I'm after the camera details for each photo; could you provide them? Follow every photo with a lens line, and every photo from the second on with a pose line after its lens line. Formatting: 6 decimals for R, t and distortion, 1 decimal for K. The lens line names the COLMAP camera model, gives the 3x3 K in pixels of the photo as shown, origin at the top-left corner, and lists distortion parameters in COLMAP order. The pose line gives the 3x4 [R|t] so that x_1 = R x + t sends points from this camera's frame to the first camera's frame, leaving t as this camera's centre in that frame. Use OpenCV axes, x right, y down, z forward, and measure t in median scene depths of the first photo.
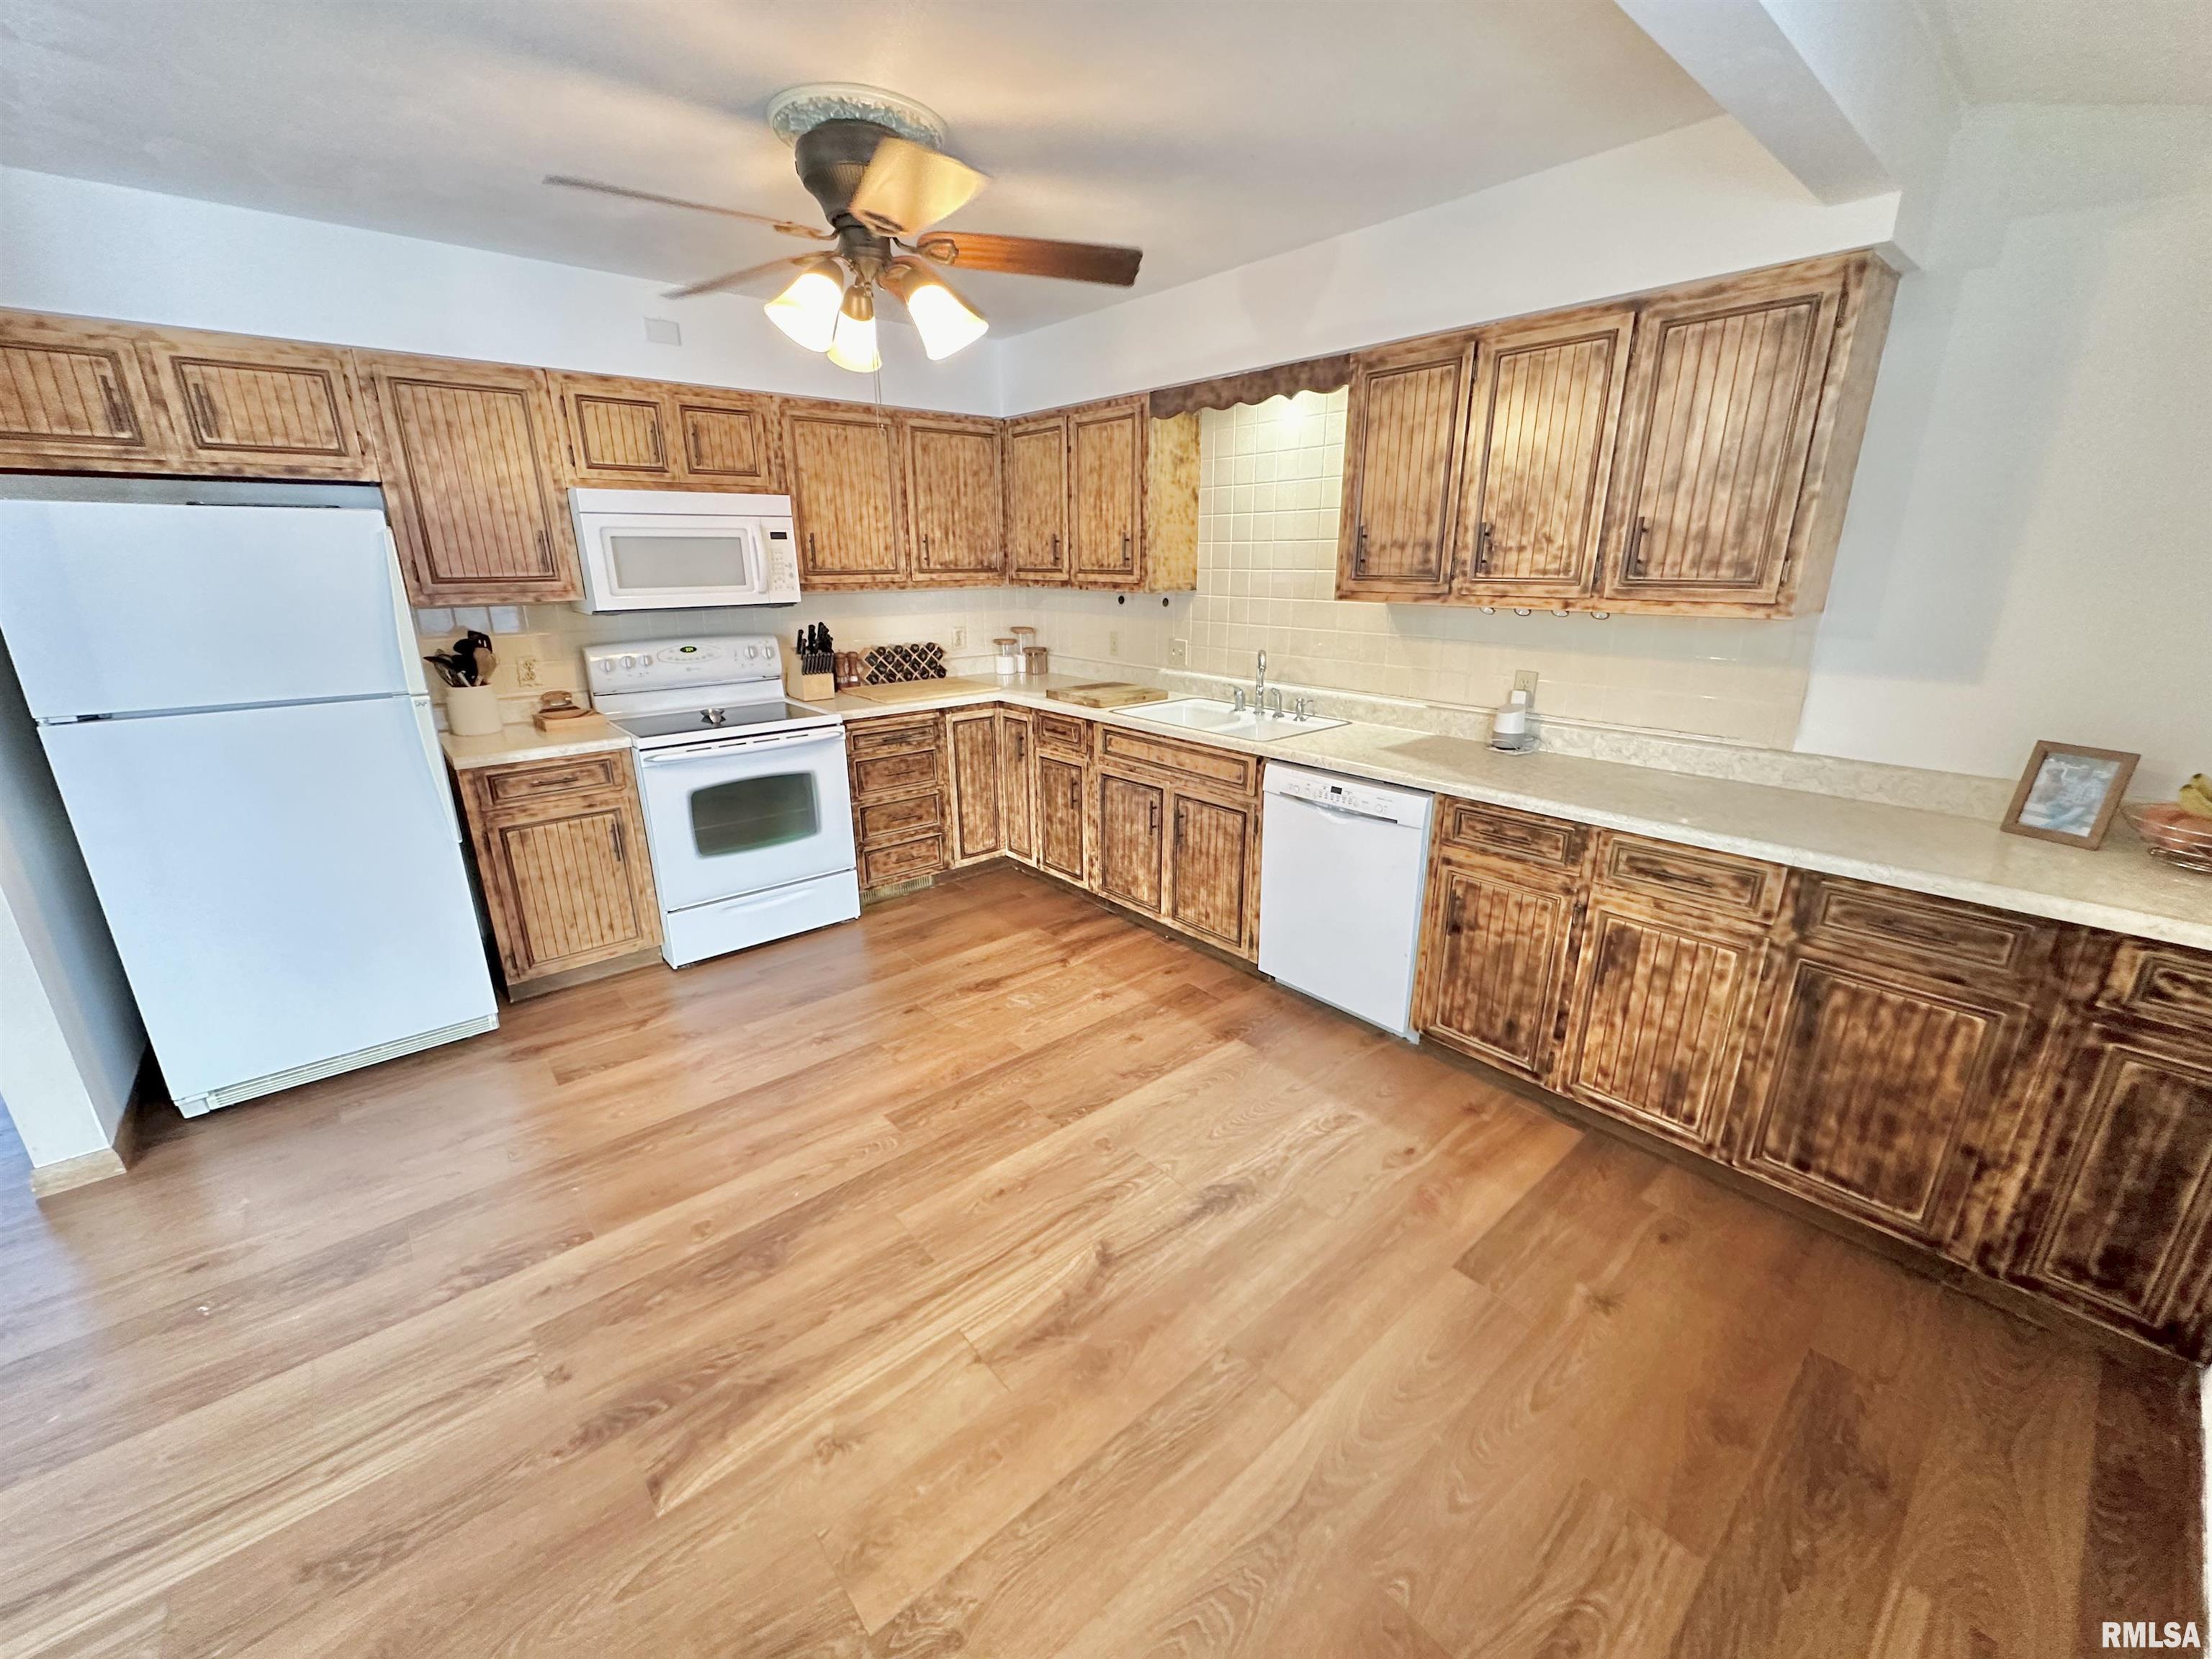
lens RADIAL K [[881.5, 0, 1109.6], [0, 881.5, 831.8], [0, 0, 1]] dist [-0.004322, 0.001615]
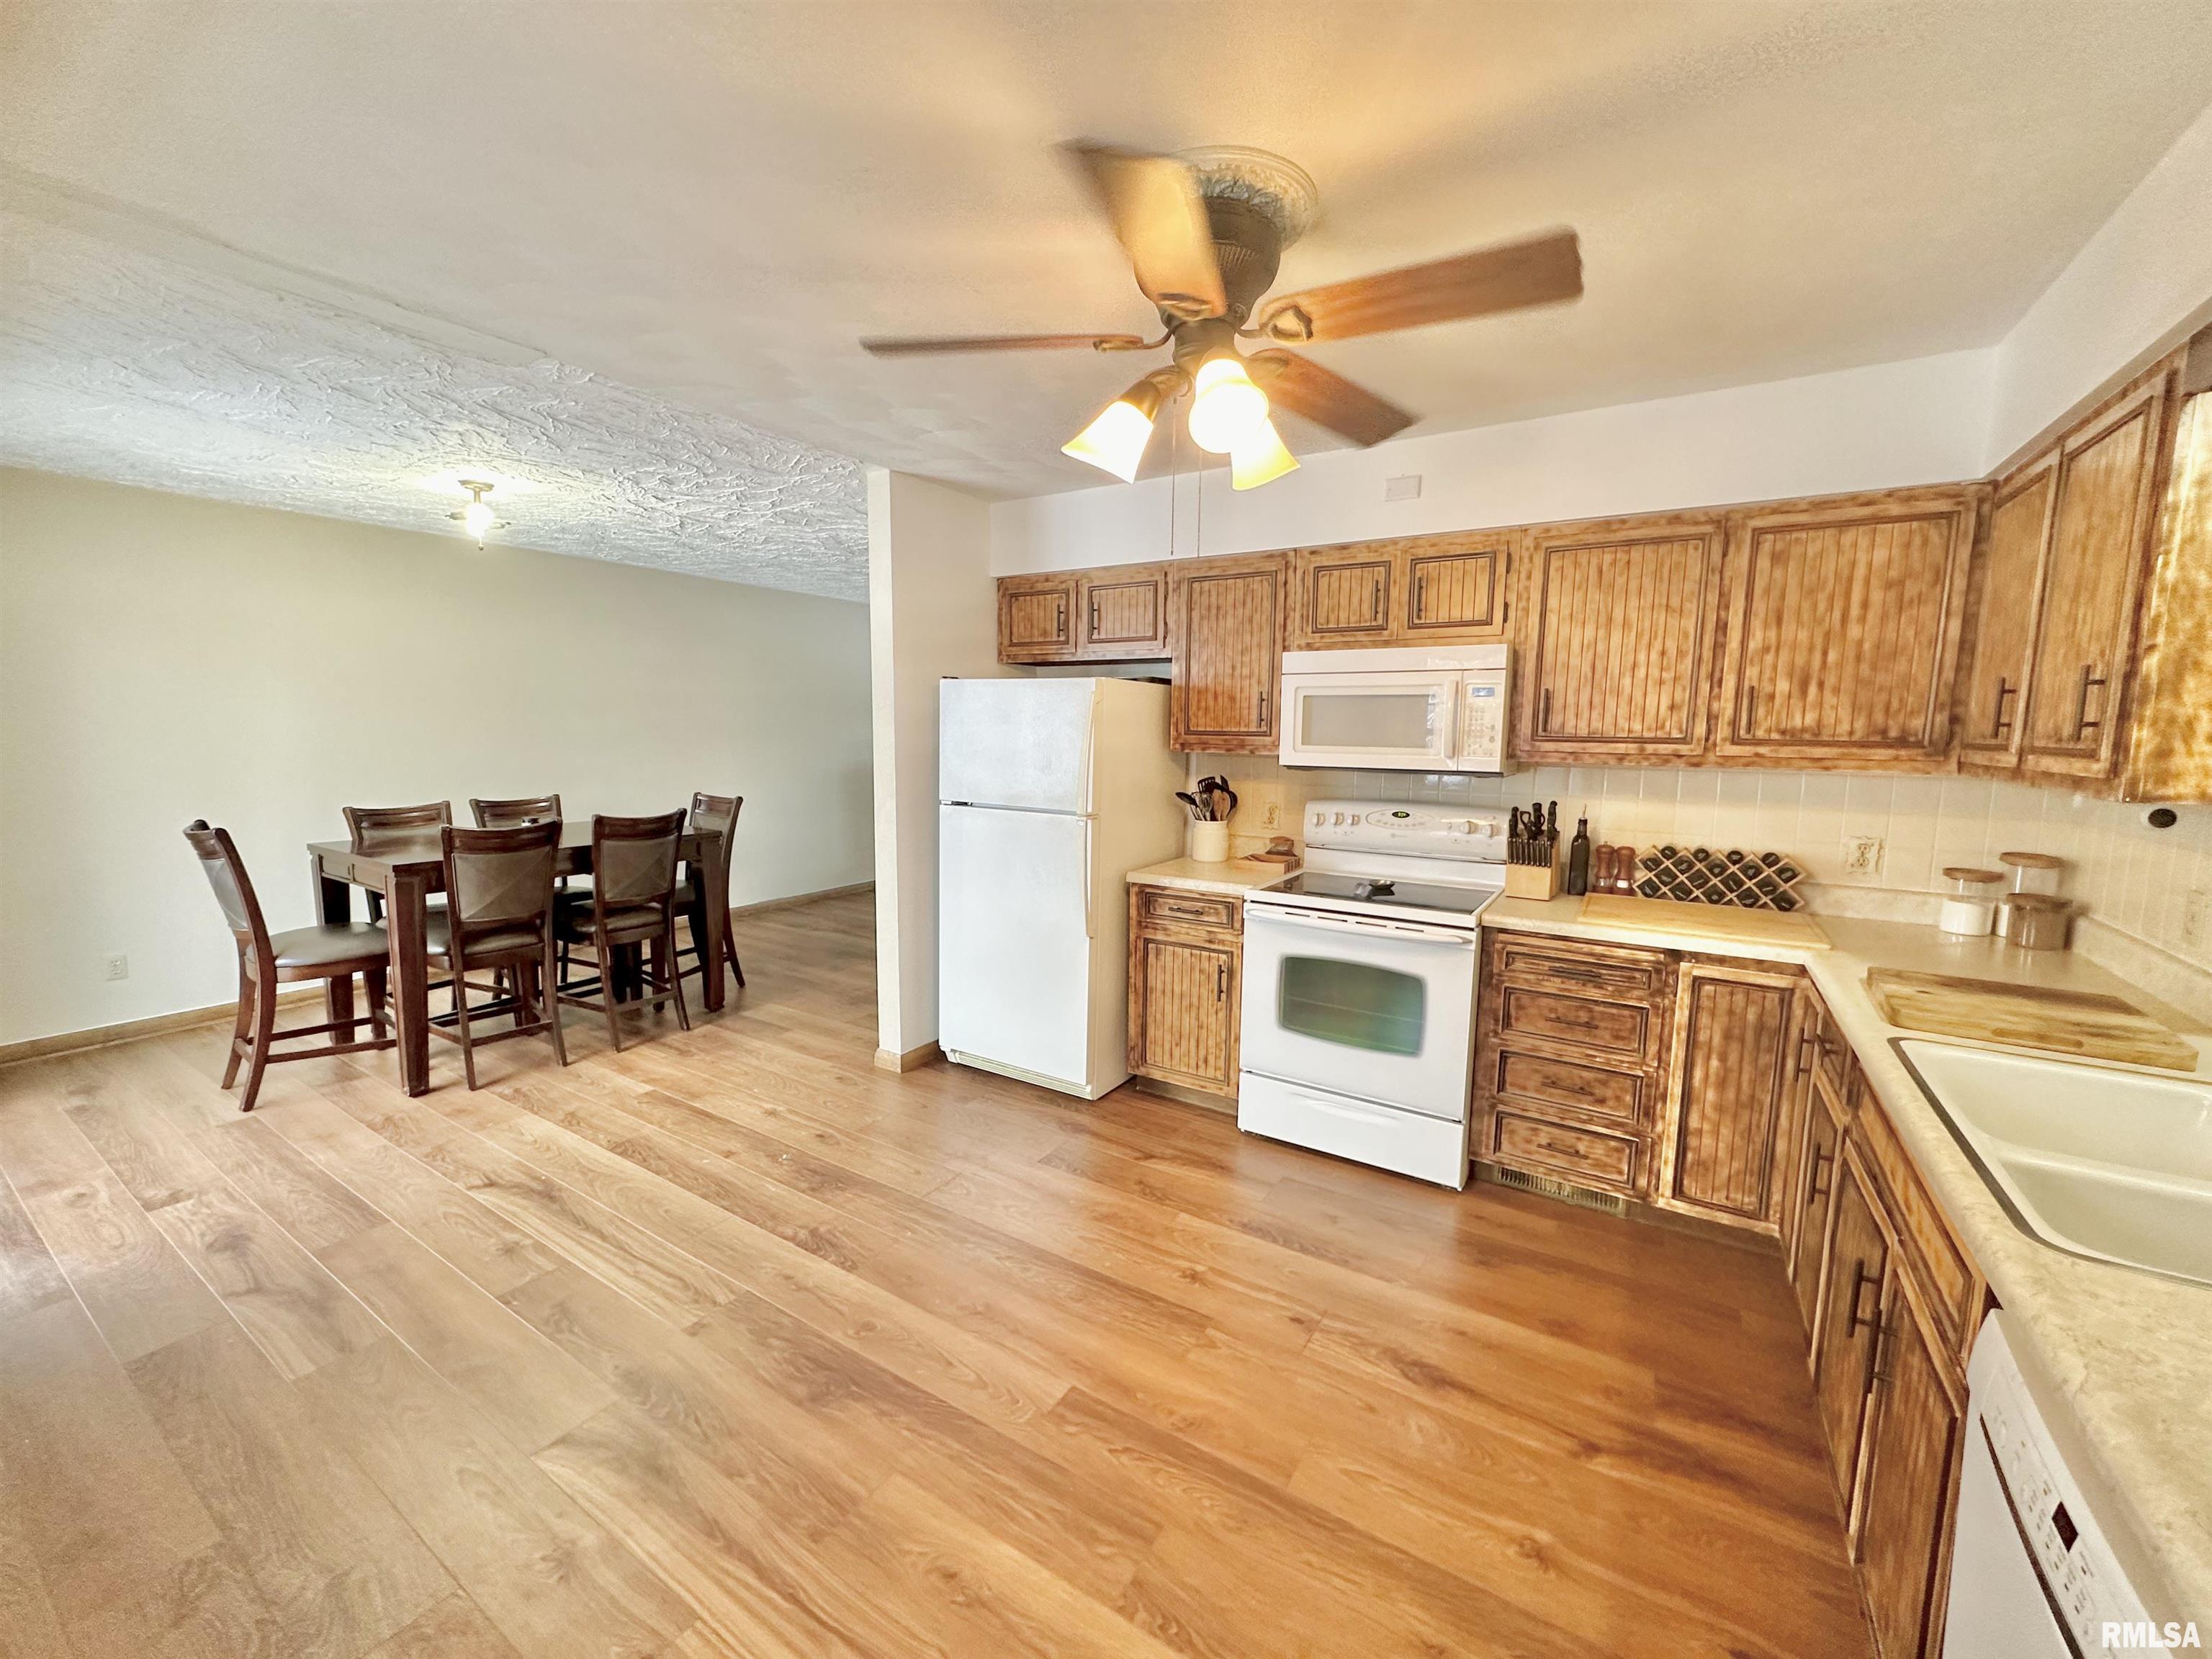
lens RADIAL K [[881.5, 0, 1099.3], [0, 881.5, 829.6], [0, 0, 1]] dist [-0.004322, 0.001615]
pose [[0.286316, 0.122515, -0.950270, 0.300748], [-0.300785, 0.953146, 0.032259, -0.127626], [0.909699, 0.276590, 0.309751, 0.437219]]
